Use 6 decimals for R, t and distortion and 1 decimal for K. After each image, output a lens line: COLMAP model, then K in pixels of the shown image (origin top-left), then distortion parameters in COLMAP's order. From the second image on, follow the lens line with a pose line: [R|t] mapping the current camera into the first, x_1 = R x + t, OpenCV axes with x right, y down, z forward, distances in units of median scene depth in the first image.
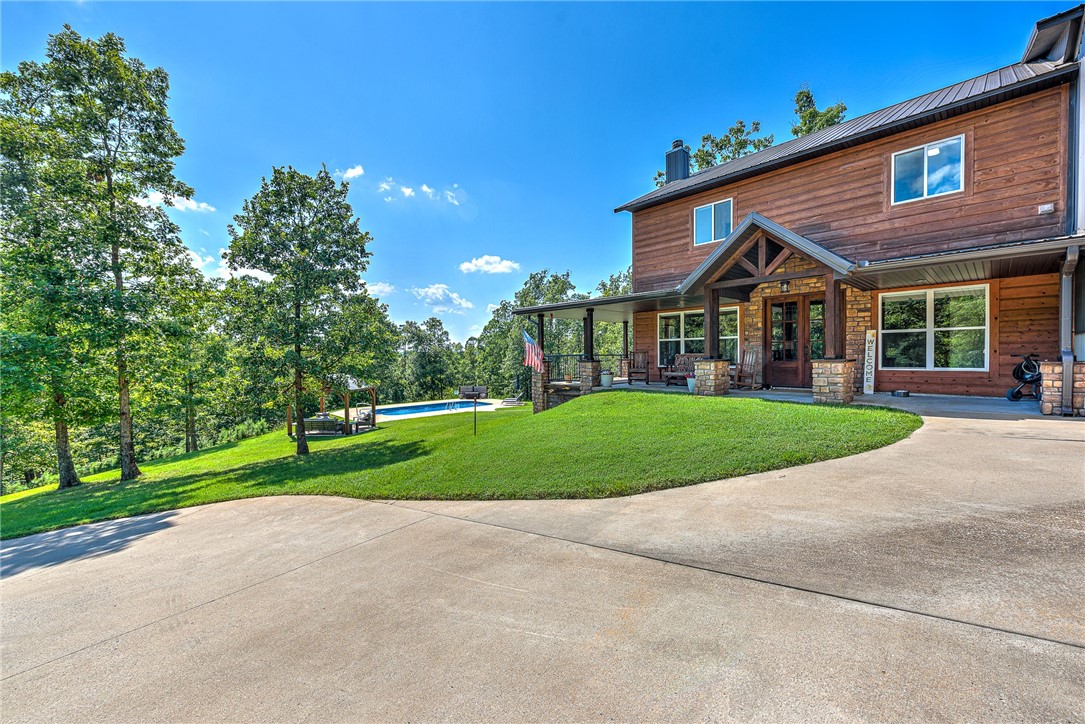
lens RADIAL K [[418.5, 0, 542.5], [0, 418.5, 365.6], [0, 0, 1]] dist [0.001792, -0.000402]
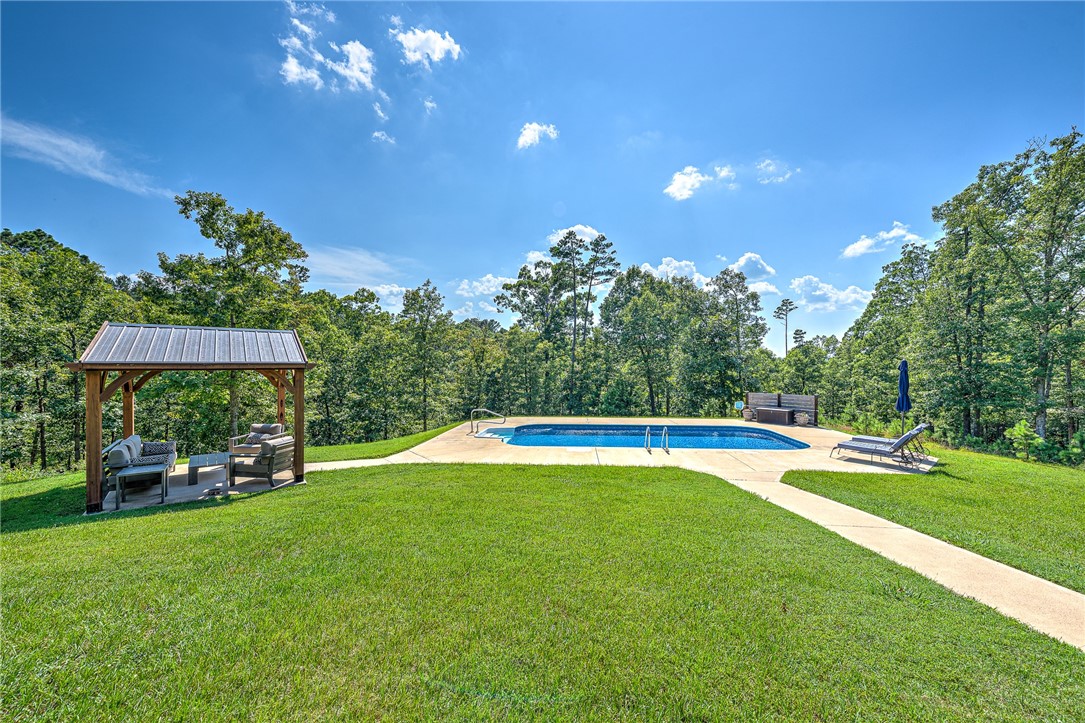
lens RADIAL K [[418.5, 0, 542.5], [0, 418.5, 365.1], [0, 0, 1]] dist [0.001792, -0.000402]
pose [[0.666461, 0.011935, -0.745444, -0.004577], [-0.023502, 0.999711, -0.005006, 0.021605], [0.745169, 0.020855, 0.666549, 0.419988]]
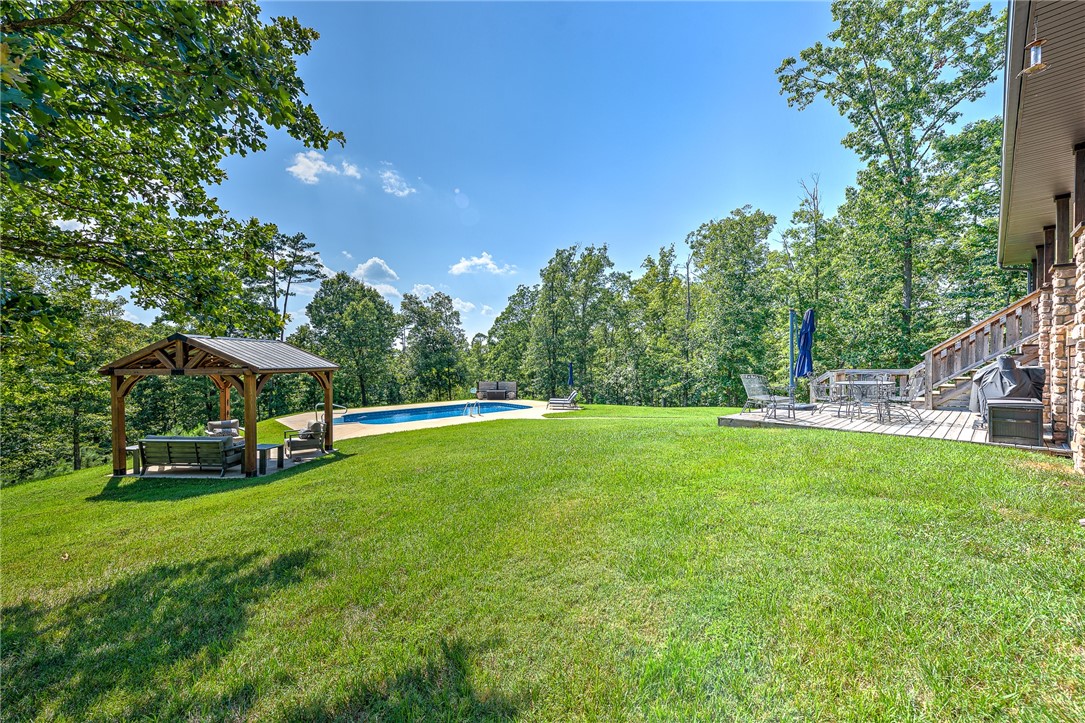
lens RADIAL K [[416.5, 0, 537.6], [0, 416.5, 364.7], [0, 0, 1]] dist [0.000951, -0.000070]
pose [[0.999889, 0.008690, -0.012109, -0.071276], [-0.008853, 0.999869, -0.013532, 0.023497], [0.011990, 0.013638, 0.999835, 0.239299]]
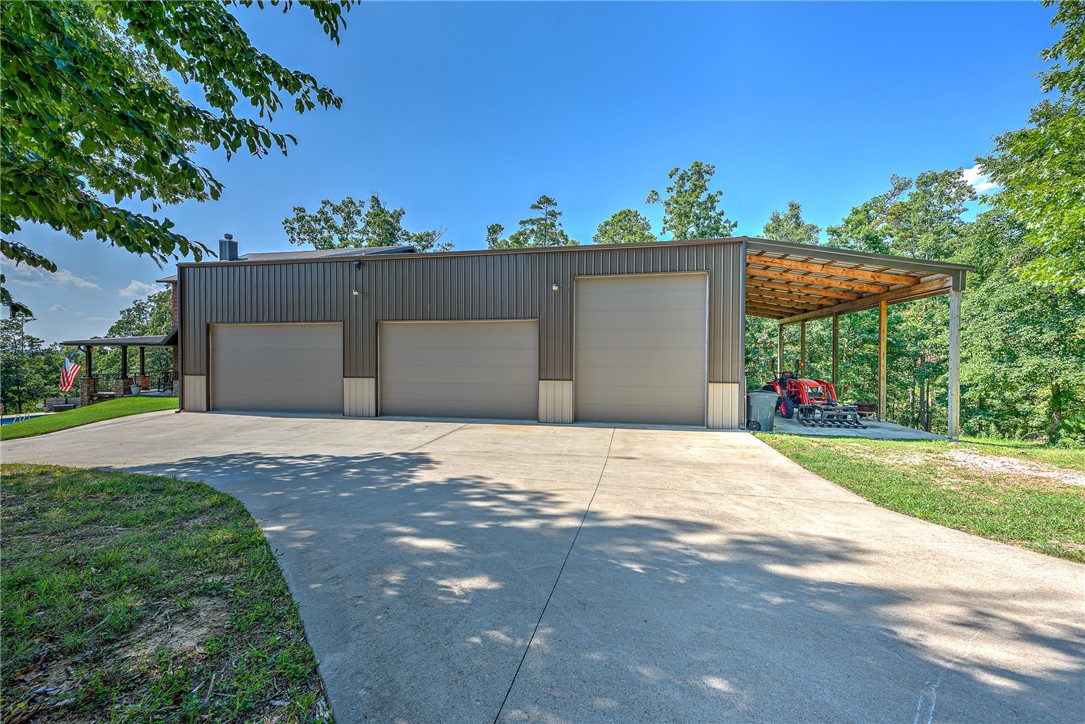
lens RADIAL K [[418.5, 0, 542.5], [0, 418.5, 365.6], [0, 0, 1]] dist [0.001792, -0.000402]
pose [[0.811356, 0.005865, 0.584523, 0.122600], [0.000322, 0.999945, -0.010481, -0.010962], [-0.584552, 0.008692, 0.811309, -0.318985]]
